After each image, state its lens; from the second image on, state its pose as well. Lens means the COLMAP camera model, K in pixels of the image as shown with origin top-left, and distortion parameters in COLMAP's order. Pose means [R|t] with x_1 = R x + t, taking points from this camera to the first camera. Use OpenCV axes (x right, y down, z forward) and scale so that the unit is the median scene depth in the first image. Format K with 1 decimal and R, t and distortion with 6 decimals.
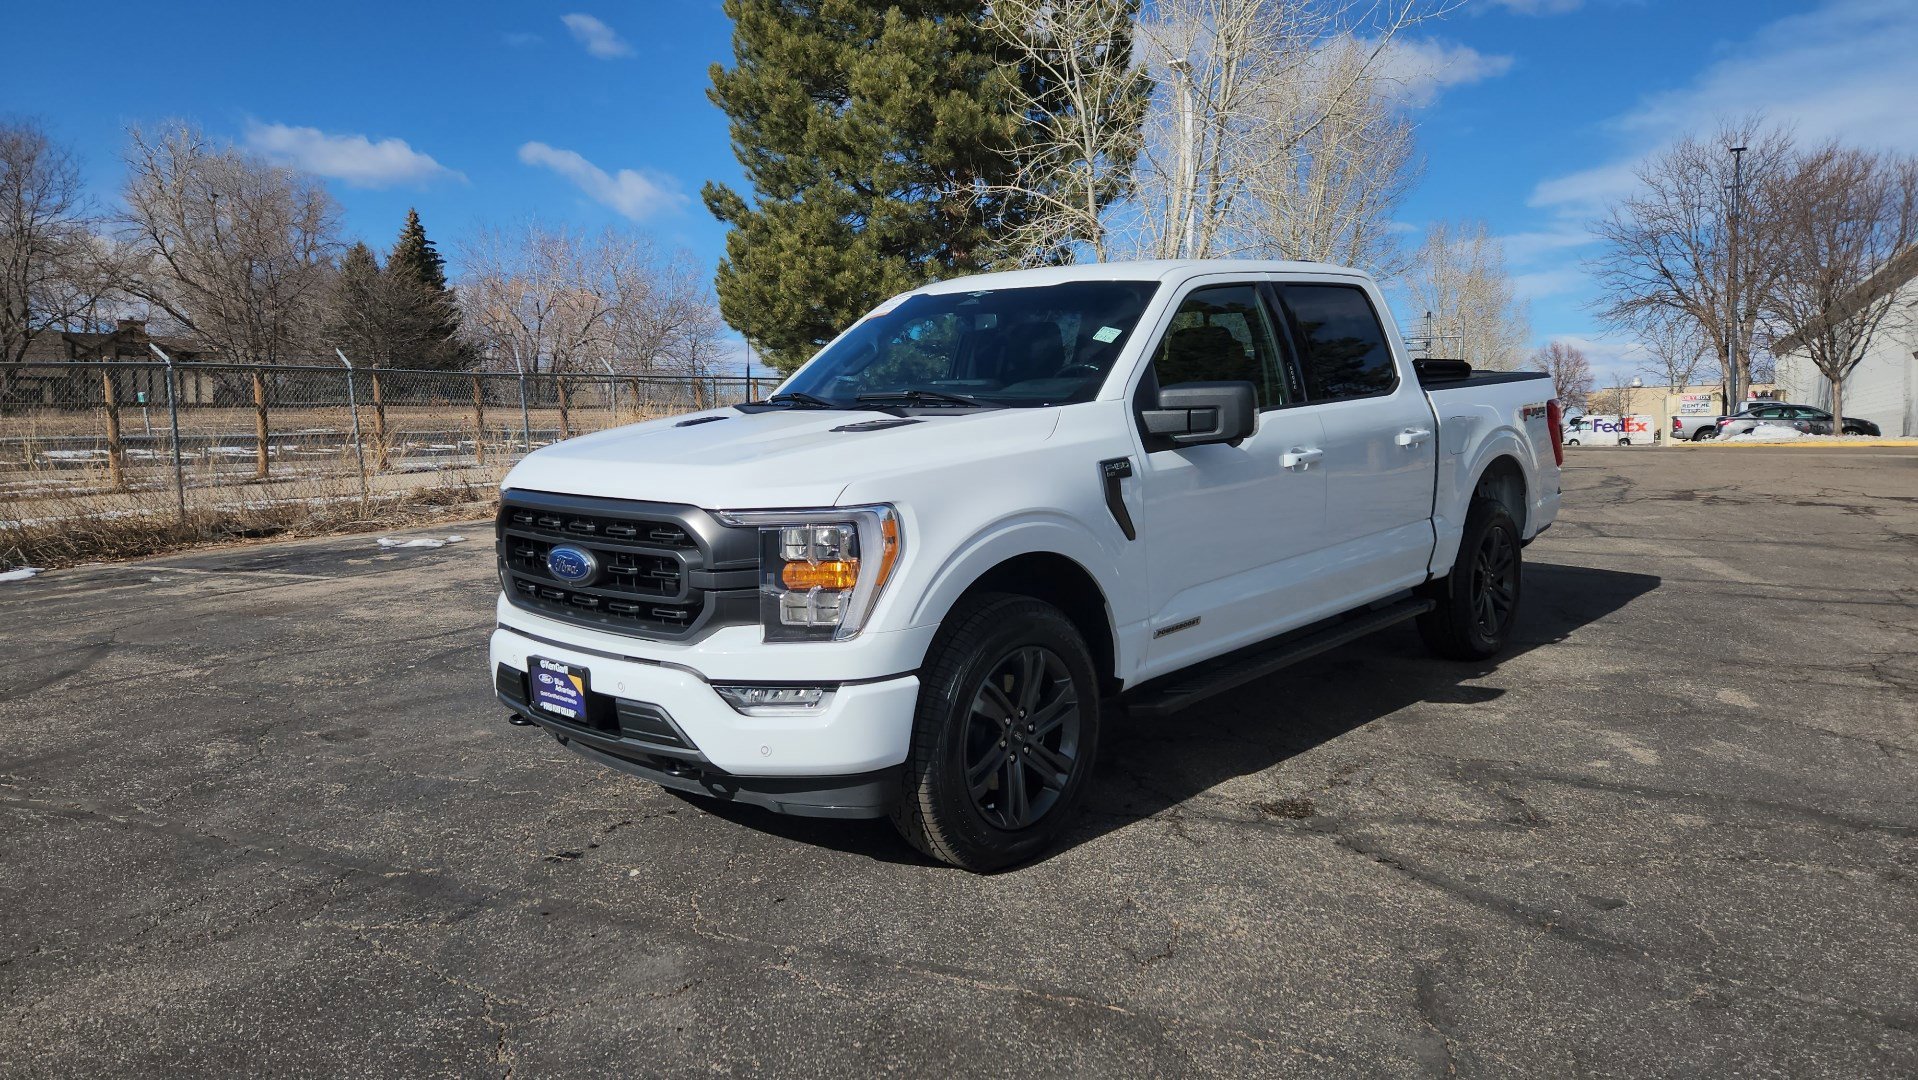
lens RADIAL K [[1301.9, 0, 929.5], [0, 1301.9, 516.8], [0, 0, 1]] dist [0.077000, -0.060891]
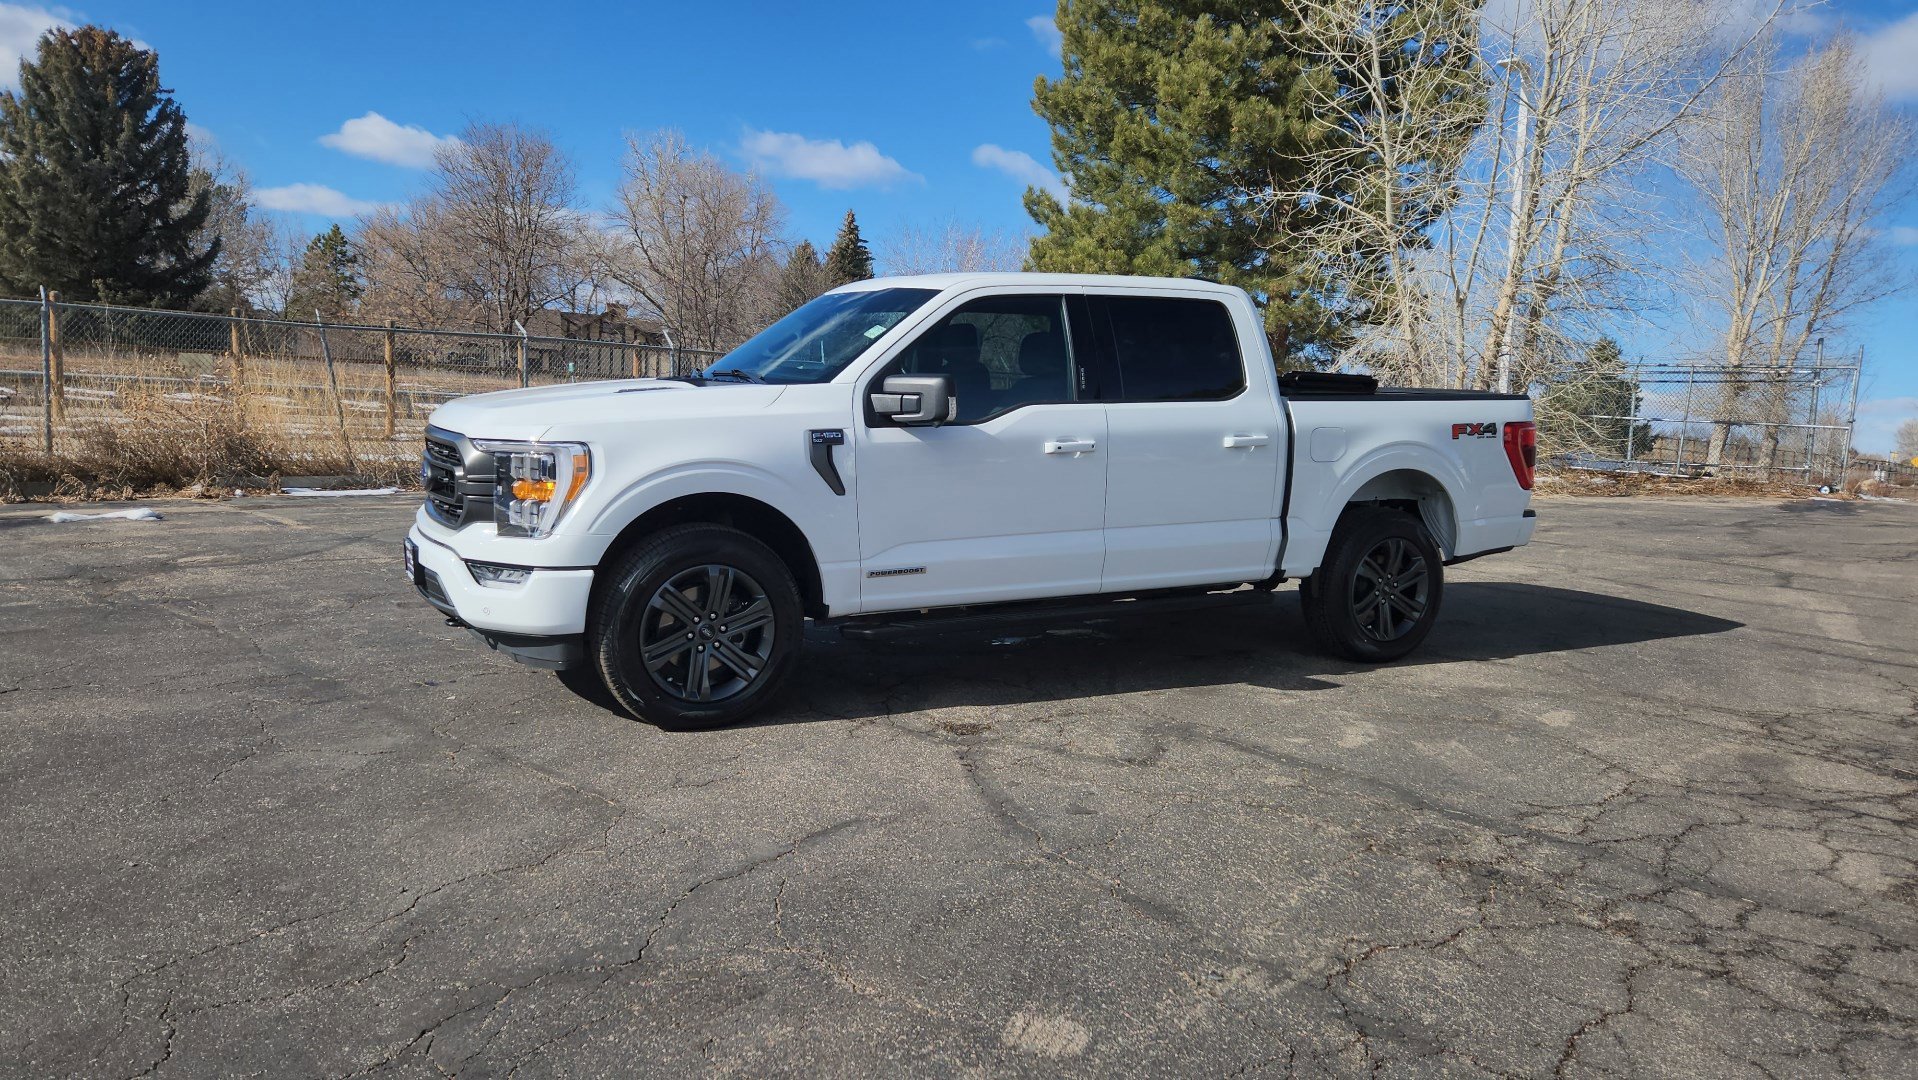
lens RADIAL K [[1300.3, 0, 917.6], [0, 1300.3, 533.2], [0, 0, 1]] dist [0.086737, -0.071207]
pose [[0.944998, 0.089735, -0.314526, 0.487145], [-0.086112, 0.995961, 0.025427, 0.012519], [0.315537, 0.003056, 0.948908, -0.128449]]
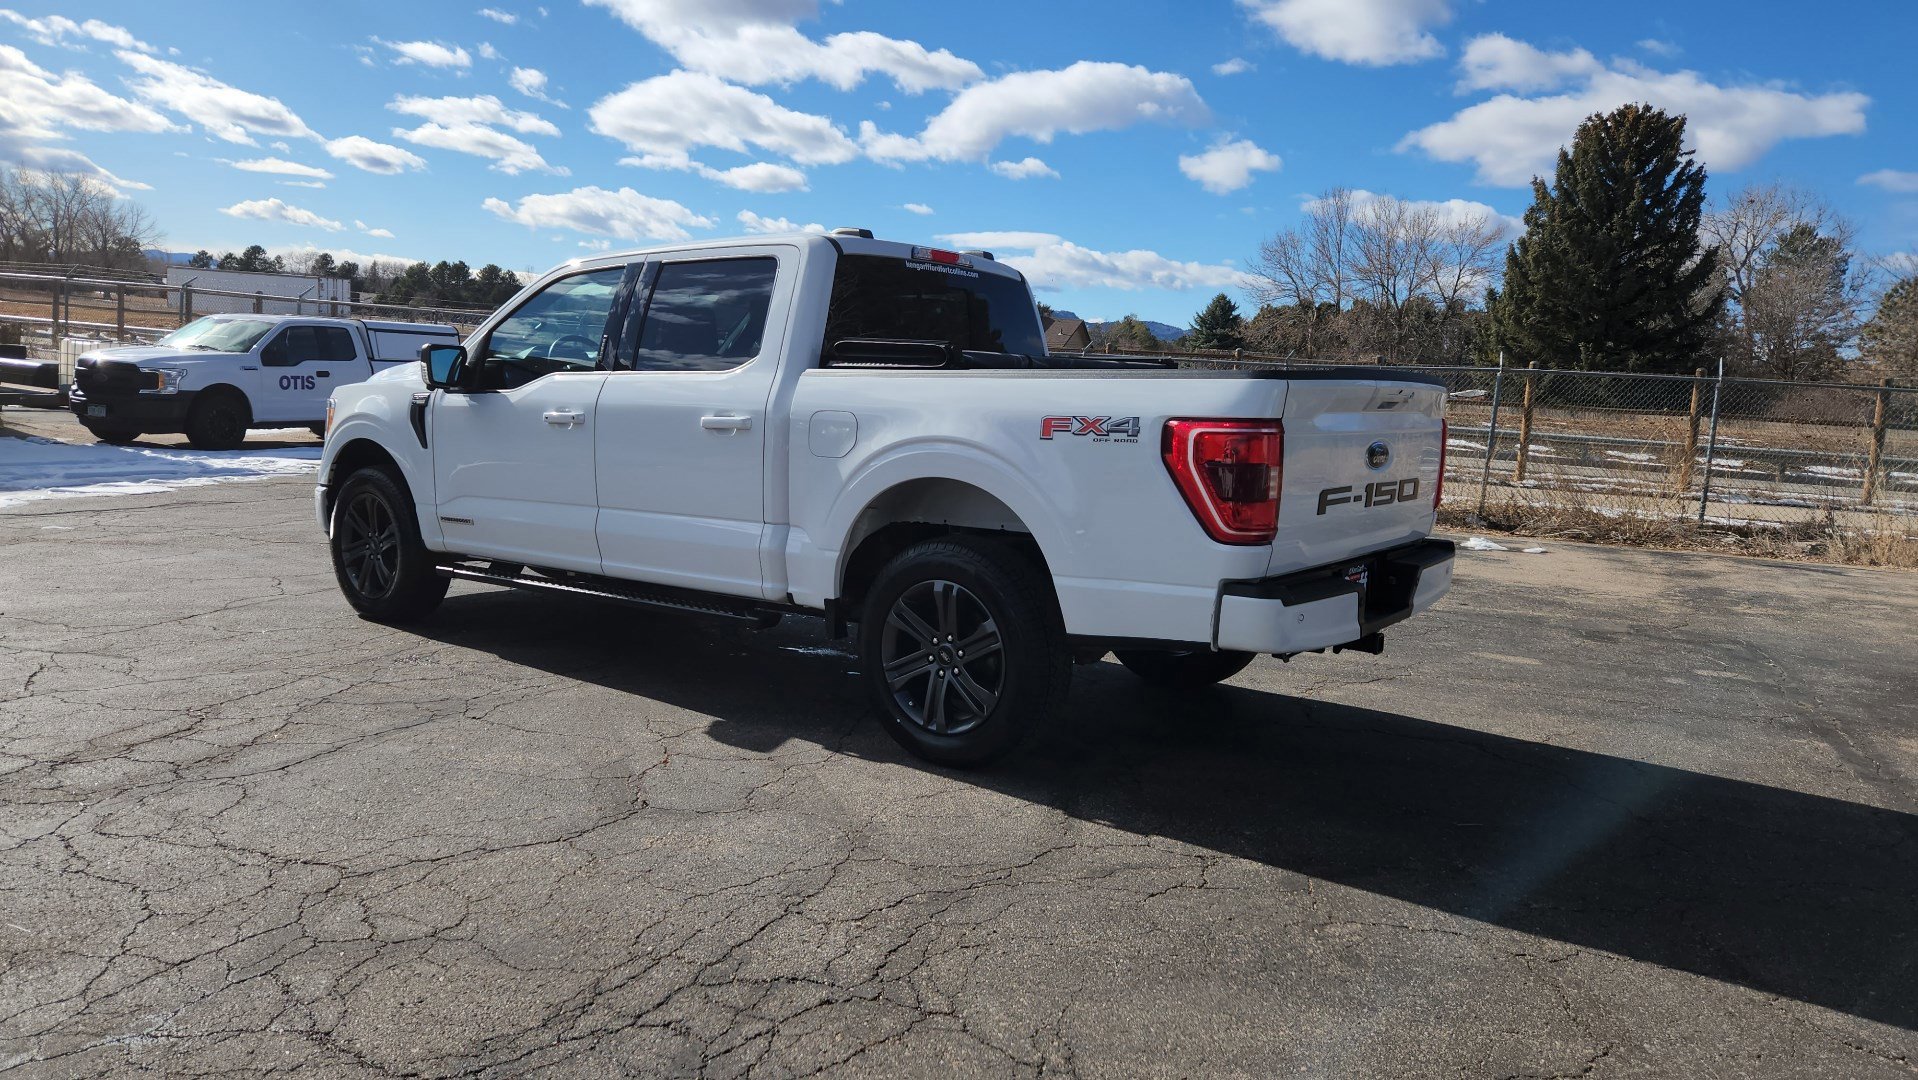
lens RADIAL K [[1284.4, 0, 934.8], [0, 1284.4, 542.6], [0, 0, 1]] dist [0.078830, -0.062706]
pose [[0.104732, 0.146463, -0.983656, 1.340938], [-0.146204, 0.980617, 0.130444, -0.122760], [0.983695, 0.130152, 0.124115, 1.104535]]
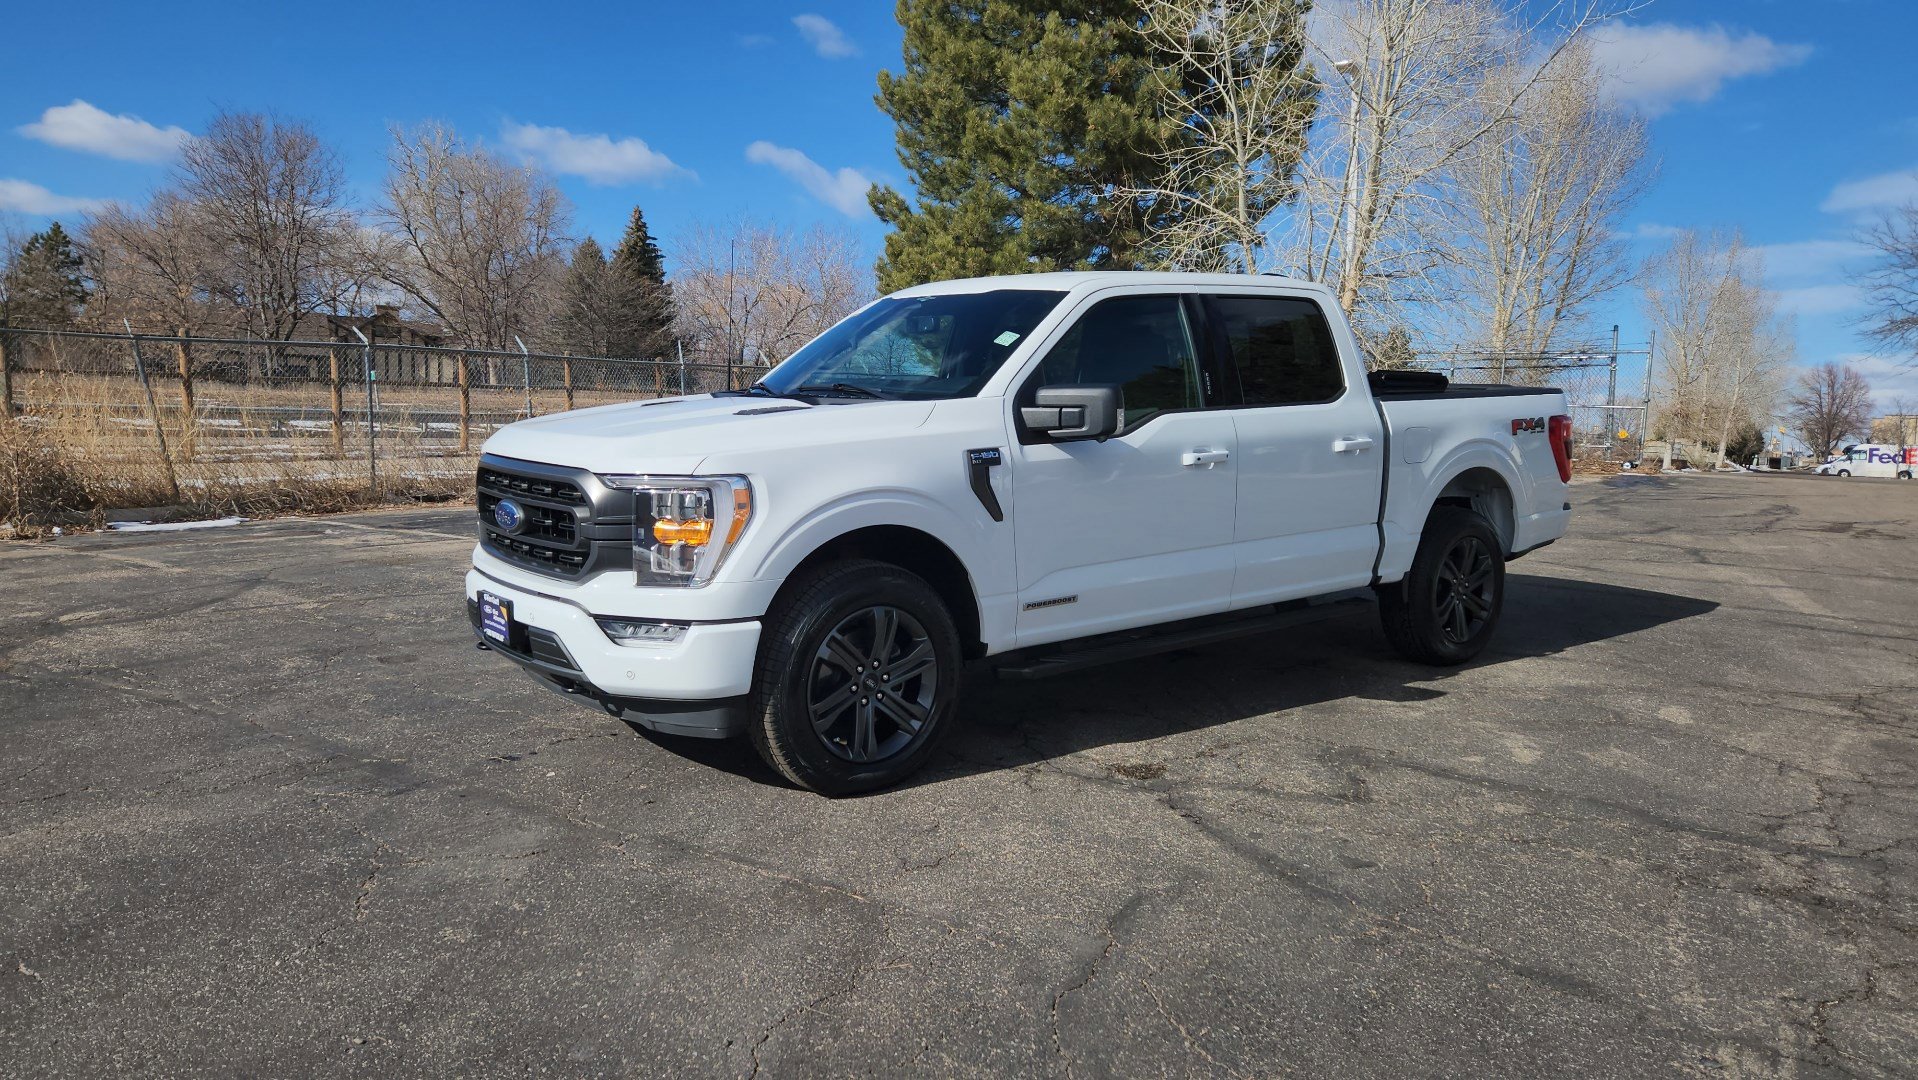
lens RADIAL K [[1300.3, 0, 917.6], [0, 1300.3, 533.2], [0, 0, 1]] dist [0.086737, -0.071207]
pose [[0.986014, 0.050055, -0.158970, 0.207639], [-0.048065, 0.998711, 0.016341, 0.010377], [0.159583, -0.008472, 0.987148, -0.095948]]
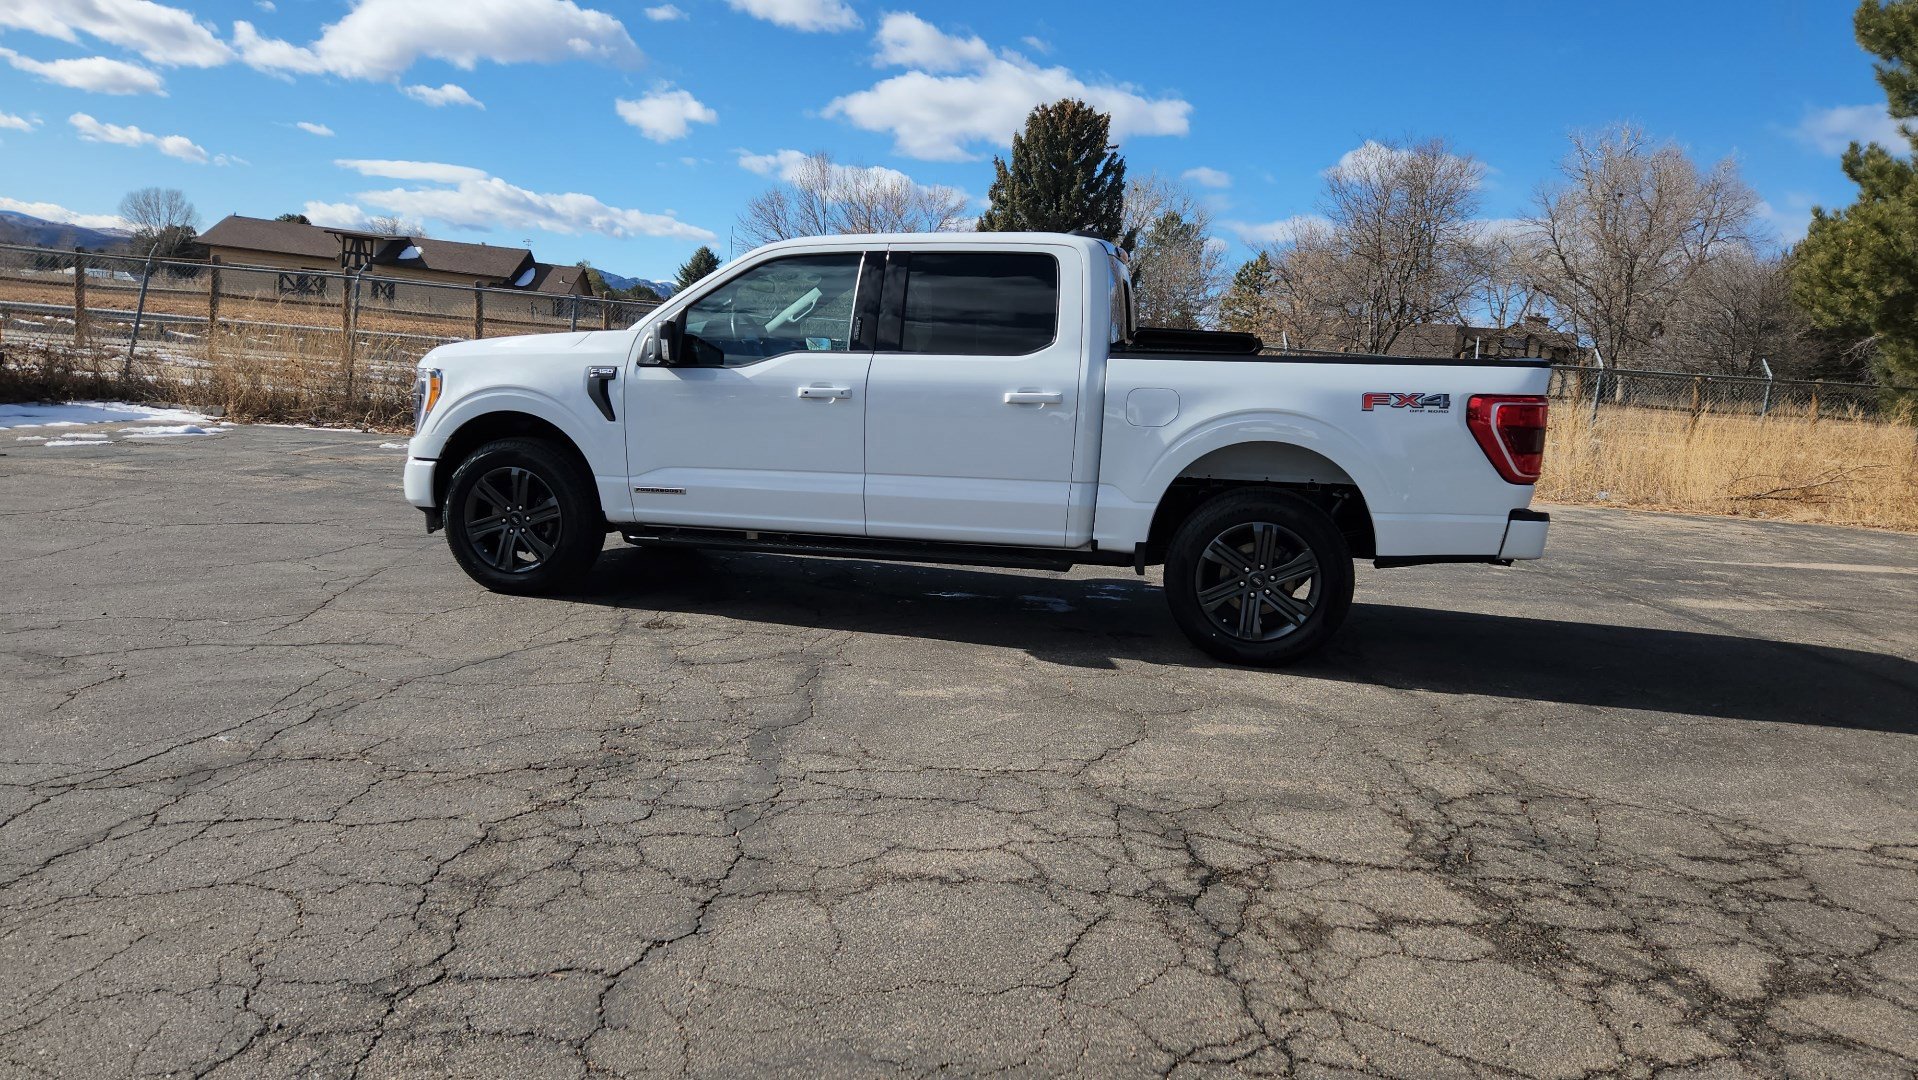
lens RADIAL K [[1282.5, 0, 923.3], [0, 1282.5, 550.8], [0, 0, 1]] dist [0.077925, -0.060775]
pose [[0.499297, 0.172607, -0.849064, 1.297773], [-0.150174, 0.982364, 0.111395, -0.043845], [0.853317, 0.071888, 0.516413, 0.423568]]
